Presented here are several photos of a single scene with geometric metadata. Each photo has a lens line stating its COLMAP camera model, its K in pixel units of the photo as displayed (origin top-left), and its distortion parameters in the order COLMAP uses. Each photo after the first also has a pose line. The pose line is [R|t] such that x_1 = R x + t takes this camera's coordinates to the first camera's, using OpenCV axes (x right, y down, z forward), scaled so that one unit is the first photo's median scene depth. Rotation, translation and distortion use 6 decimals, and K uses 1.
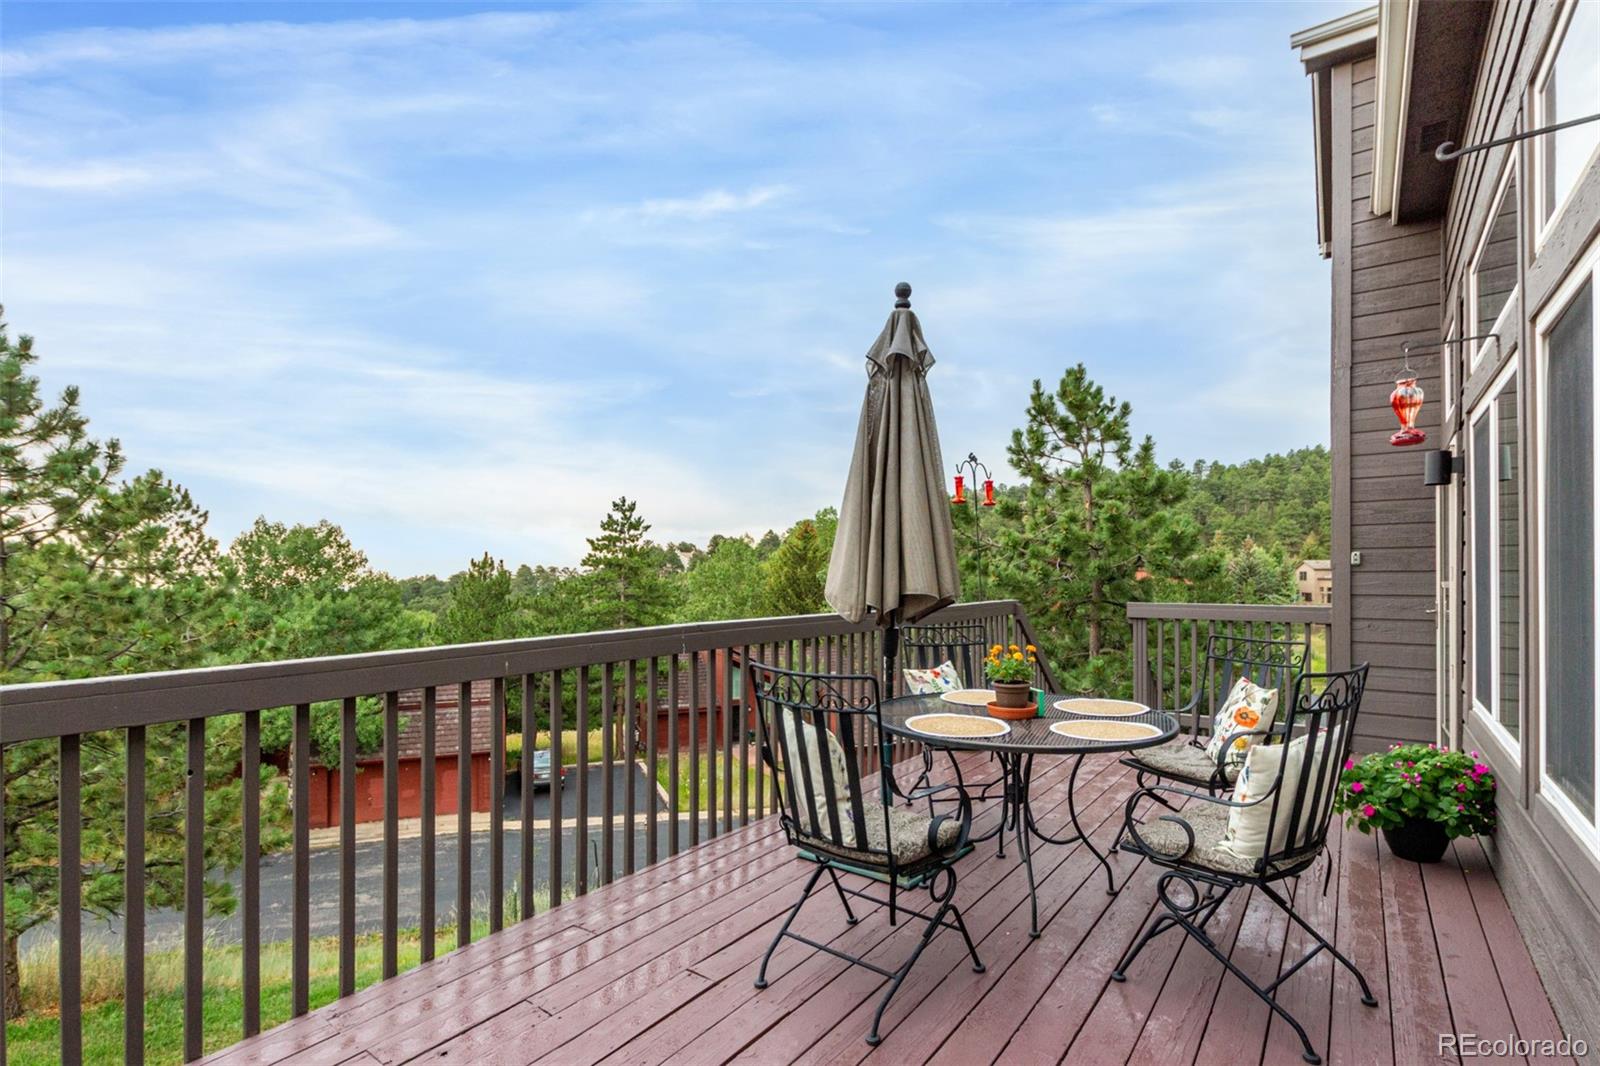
lens RADIAL K [[753.0, 0, 814.9], [0, 753.0, 570.3], [0, 0, 1]] dist [0.004910, 0.000587]
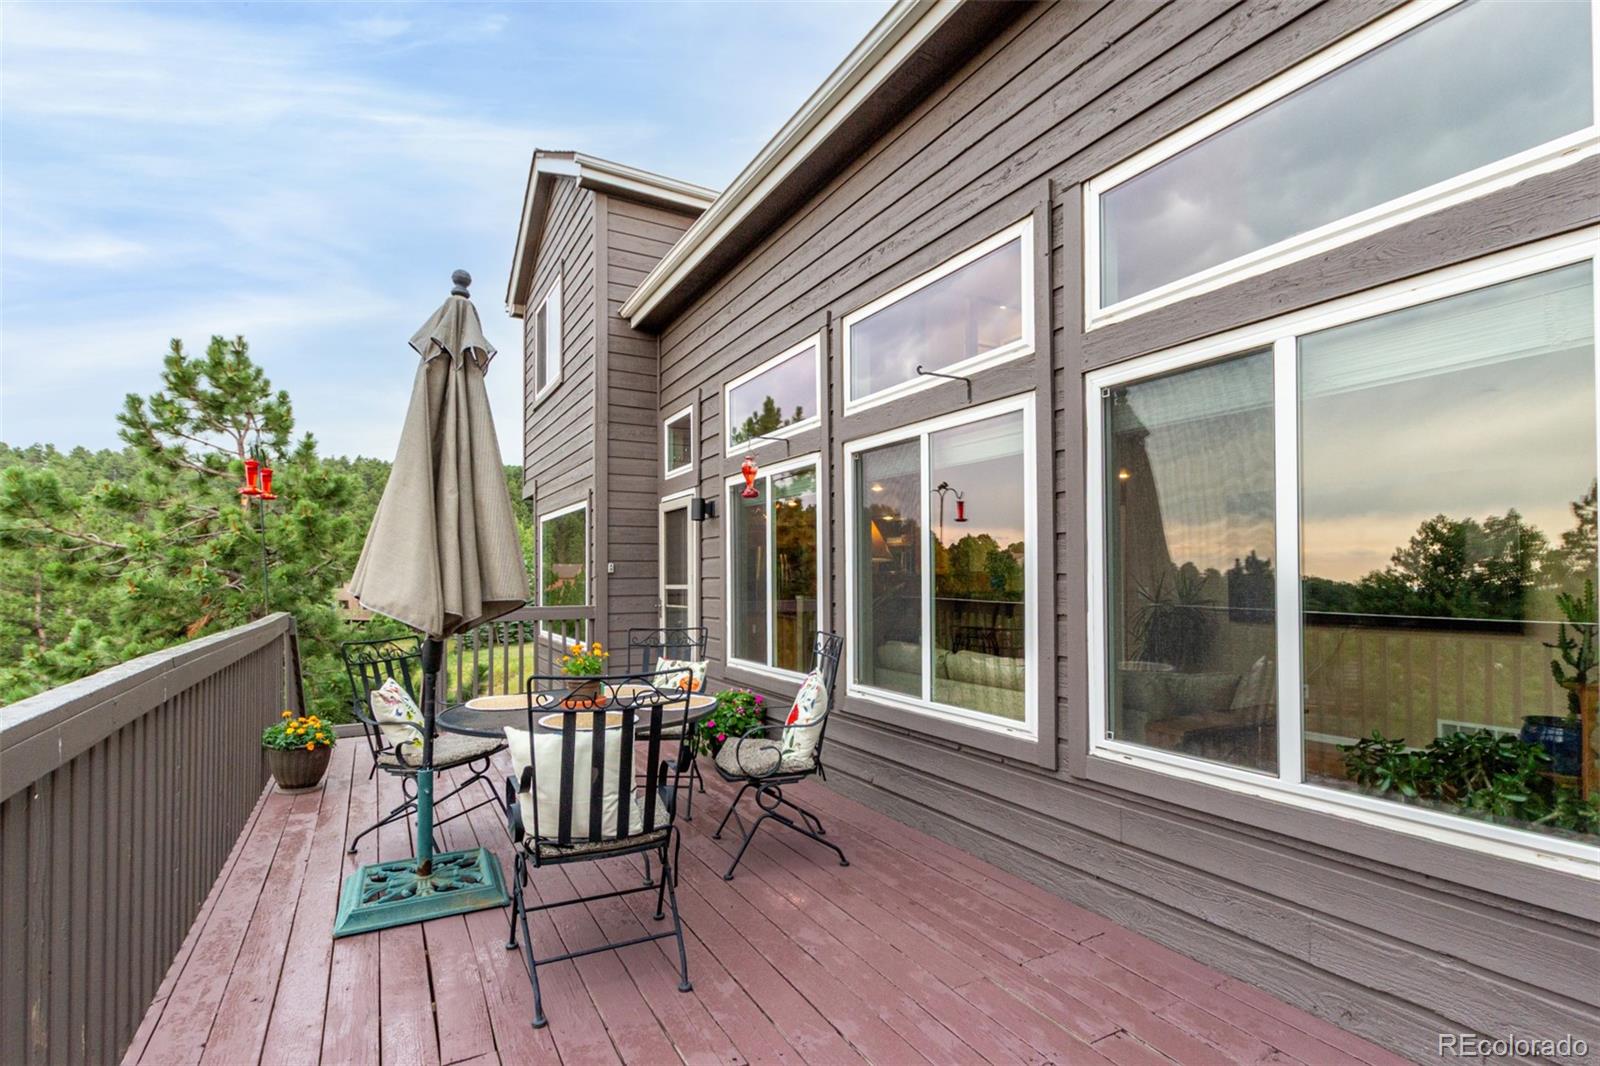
lens RADIAL K [[753.0, 0, 802.4], [0, 753.0, 568.6], [0, 0, 1]] dist [0.004910, 0.000587]
pose [[0.418325, 0.011477, 0.908225, -0.503032], [-0.000162, 0.999921, -0.012561, 0.001752], [-0.908297, 0.005108, 0.418294, 0.200531]]
